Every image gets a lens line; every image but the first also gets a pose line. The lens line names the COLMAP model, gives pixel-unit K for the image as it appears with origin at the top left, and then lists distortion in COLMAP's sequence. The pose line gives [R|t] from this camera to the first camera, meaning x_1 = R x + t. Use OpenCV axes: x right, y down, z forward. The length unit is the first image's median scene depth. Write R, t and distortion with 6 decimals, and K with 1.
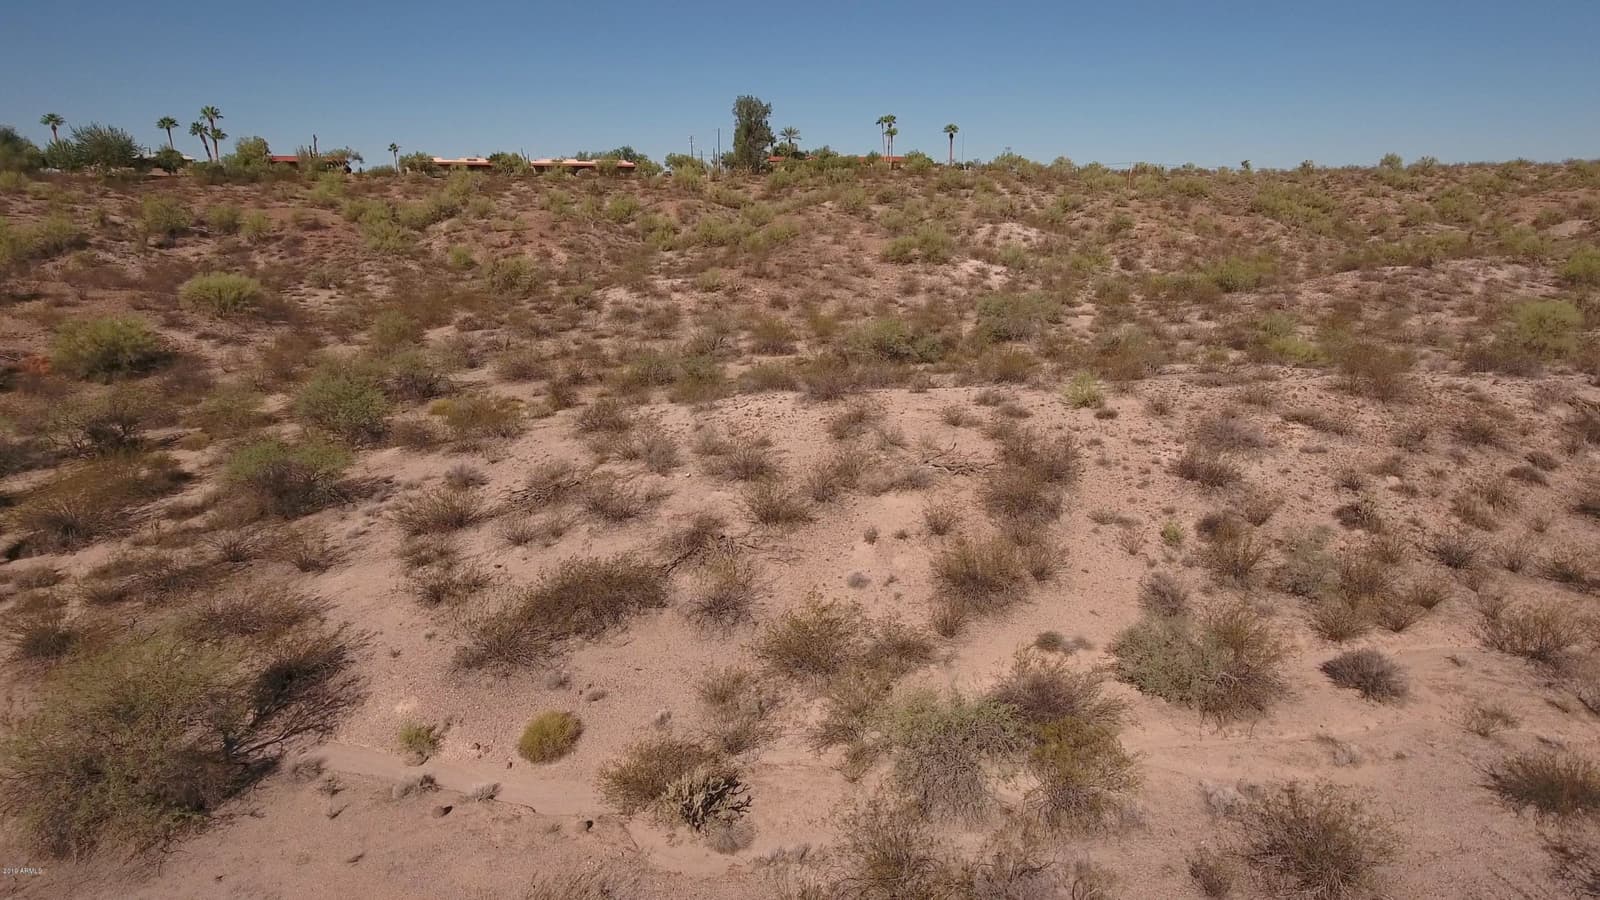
lens RADIAL K [[975.8, 0, 800.0], [0, 975.8, 450.0], [0, 0, 1]] dist [-0.008132, 0.001284]
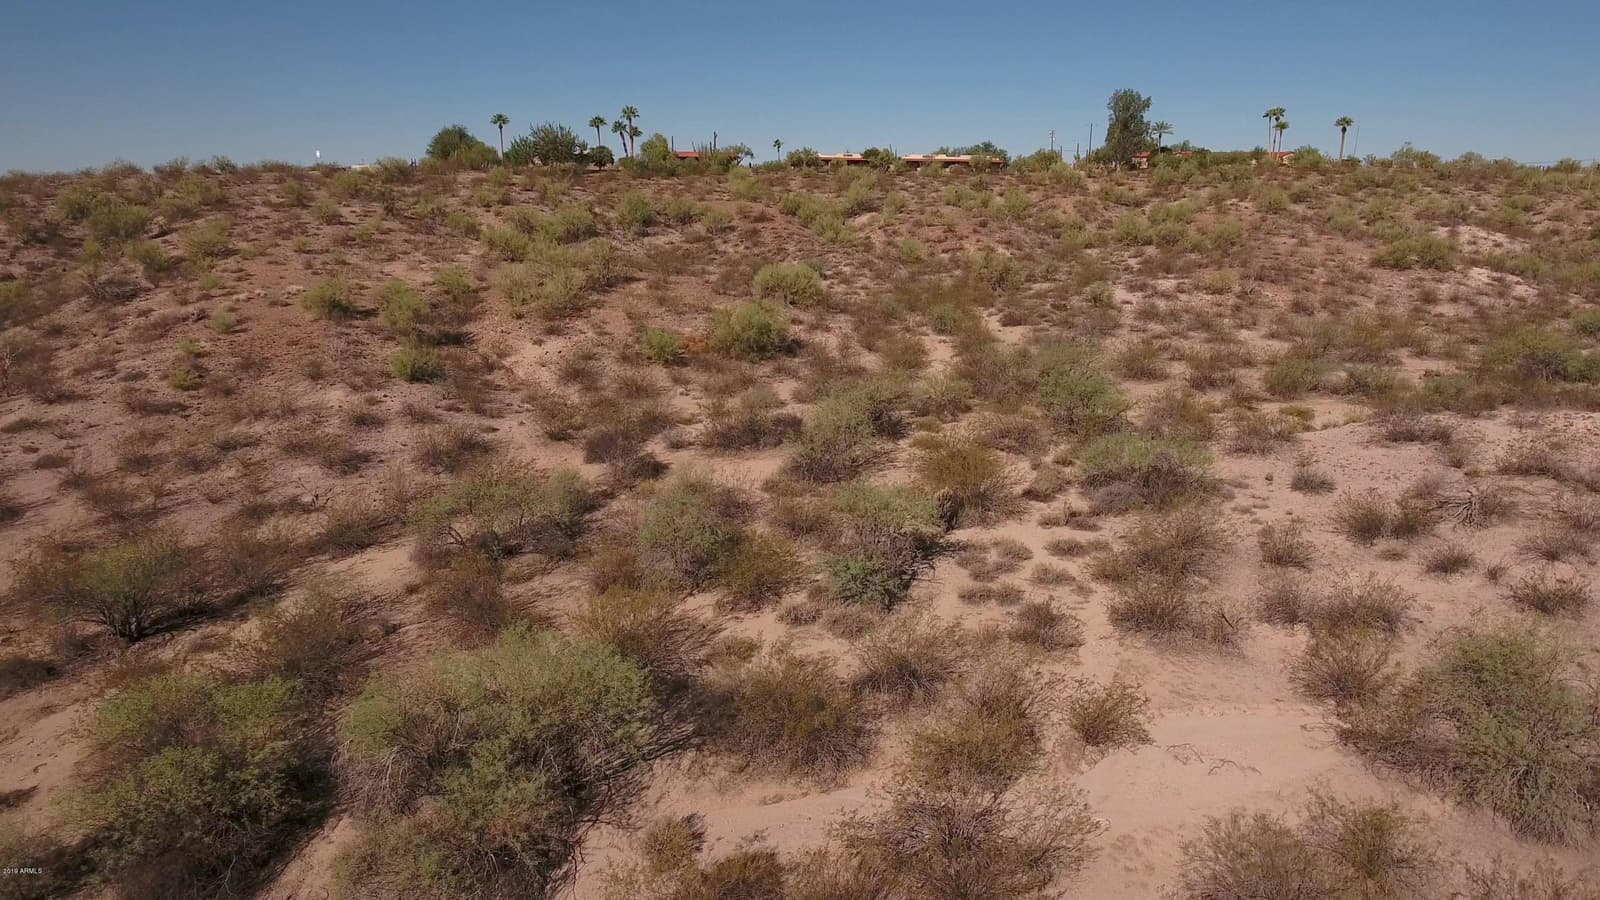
lens RADIAL K [[975.8, 0, 800.0], [0, 975.8, 450.0], [0, 0, 1]] dist [-0.008132, 0.001284]
pose [[0.970425, 0.069083, -0.231305, -0.139637], [-0.067714, 0.997608, 0.013864, 0.004020], [0.231709, 0.002209, 0.972783, -0.020942]]
